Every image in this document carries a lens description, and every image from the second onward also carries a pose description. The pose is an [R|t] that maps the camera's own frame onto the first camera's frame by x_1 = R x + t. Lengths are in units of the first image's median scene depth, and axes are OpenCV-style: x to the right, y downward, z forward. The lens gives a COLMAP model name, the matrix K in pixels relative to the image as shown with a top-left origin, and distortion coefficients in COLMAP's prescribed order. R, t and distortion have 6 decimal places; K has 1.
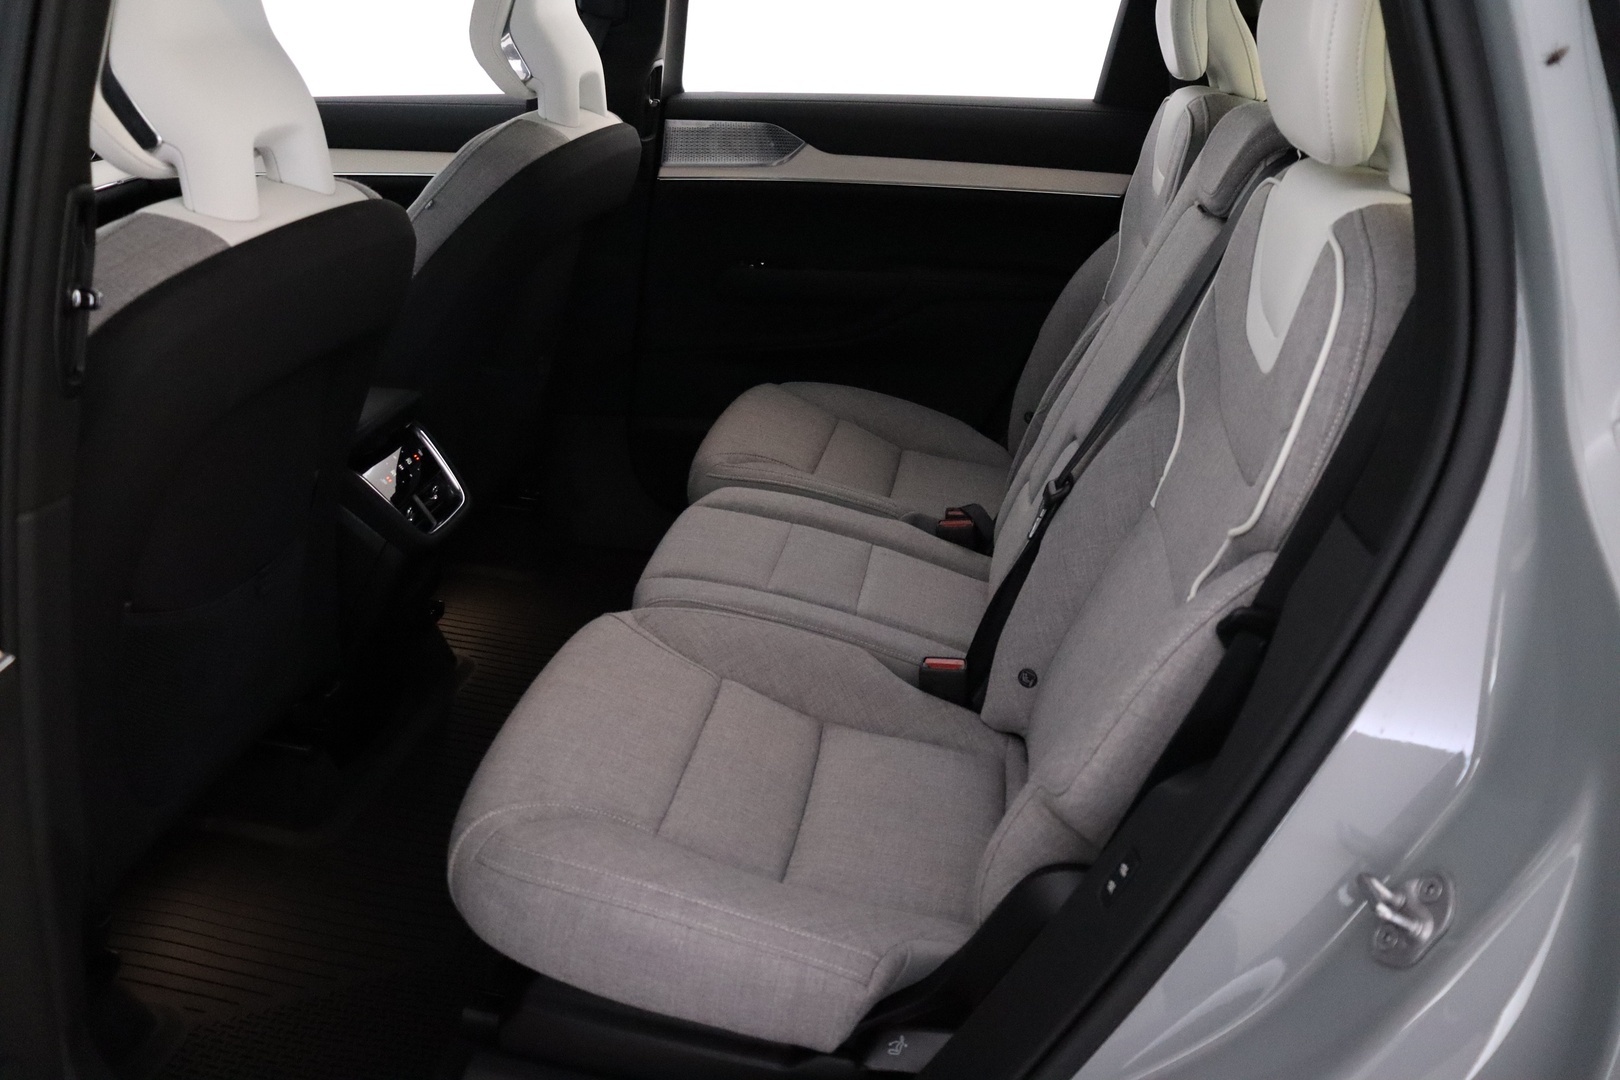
lens RADIAL K [[1314.2, 0, 810.0], [0, 1314.2, 540.0], [0, 0, 1]] dist [-0.173401, 0.143413]
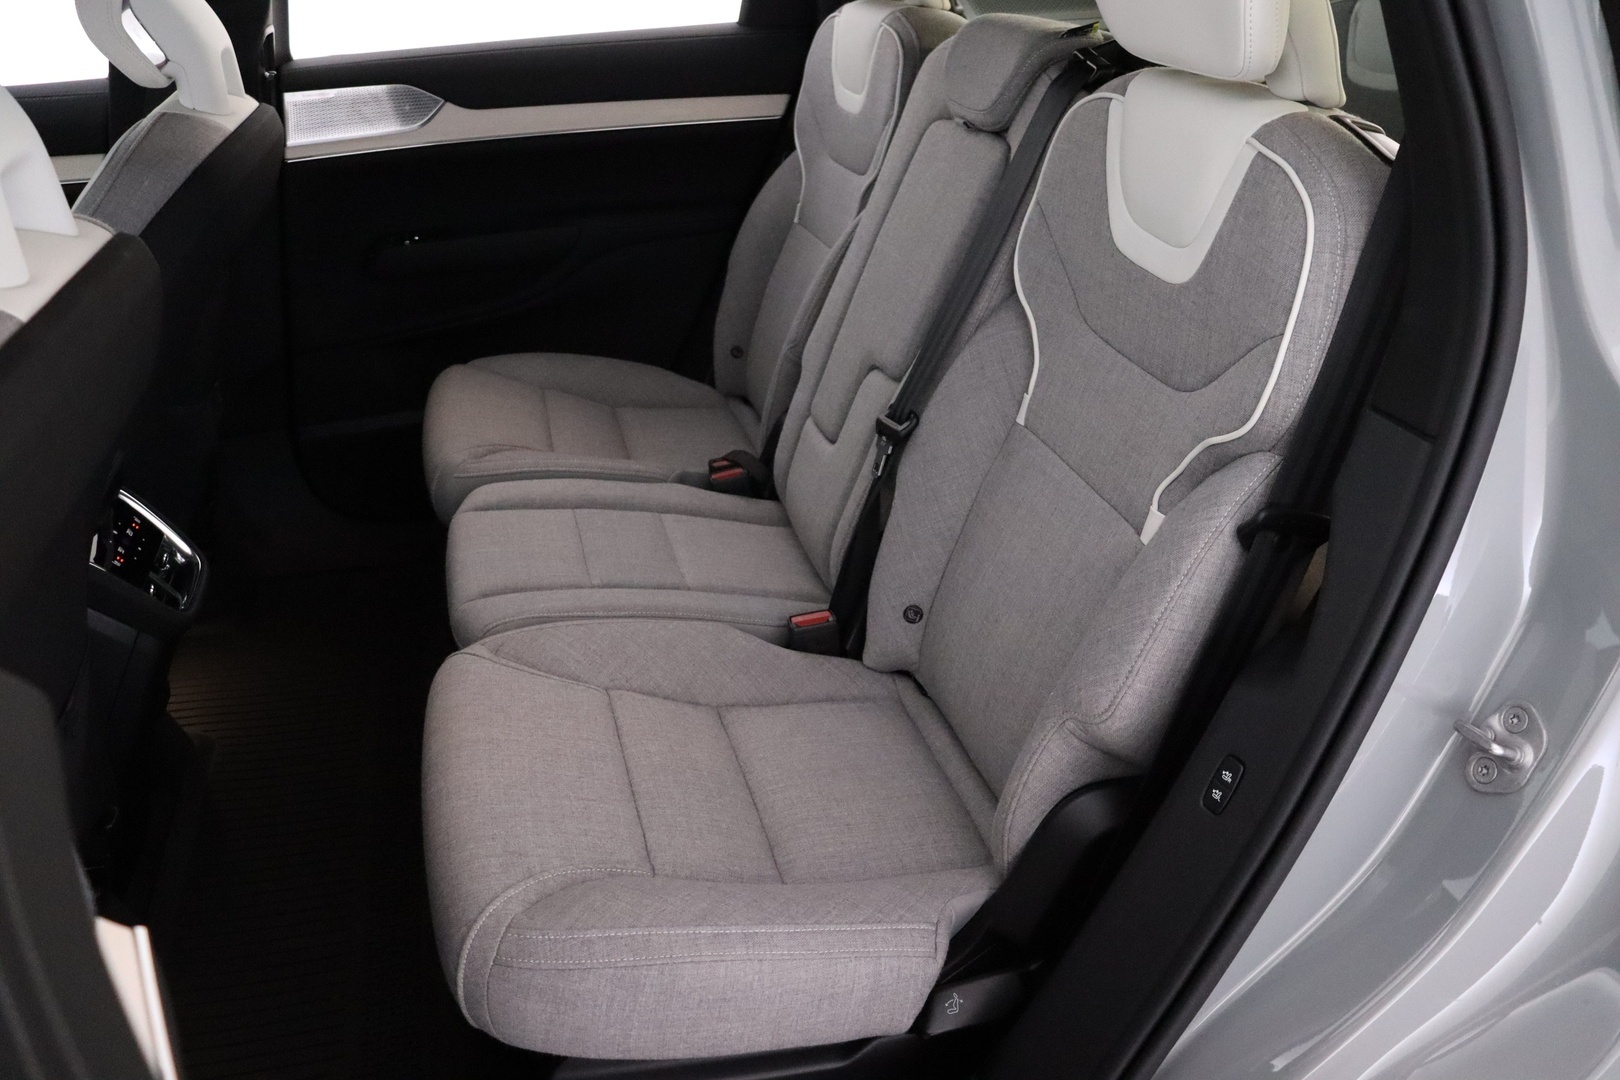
lens RADIAL K [[1314.2, 0, 810.0], [0, 1314.2, 540.0], [0, 0, 1]] dist [-0.173401, 0.143413]
pose [[0.915517, -0.216321, 0.339165, -0.224711], [0.195637, 0.976114, 0.094483, -0.058030], [-0.351503, -0.020148, 0.935970, 0.080815]]
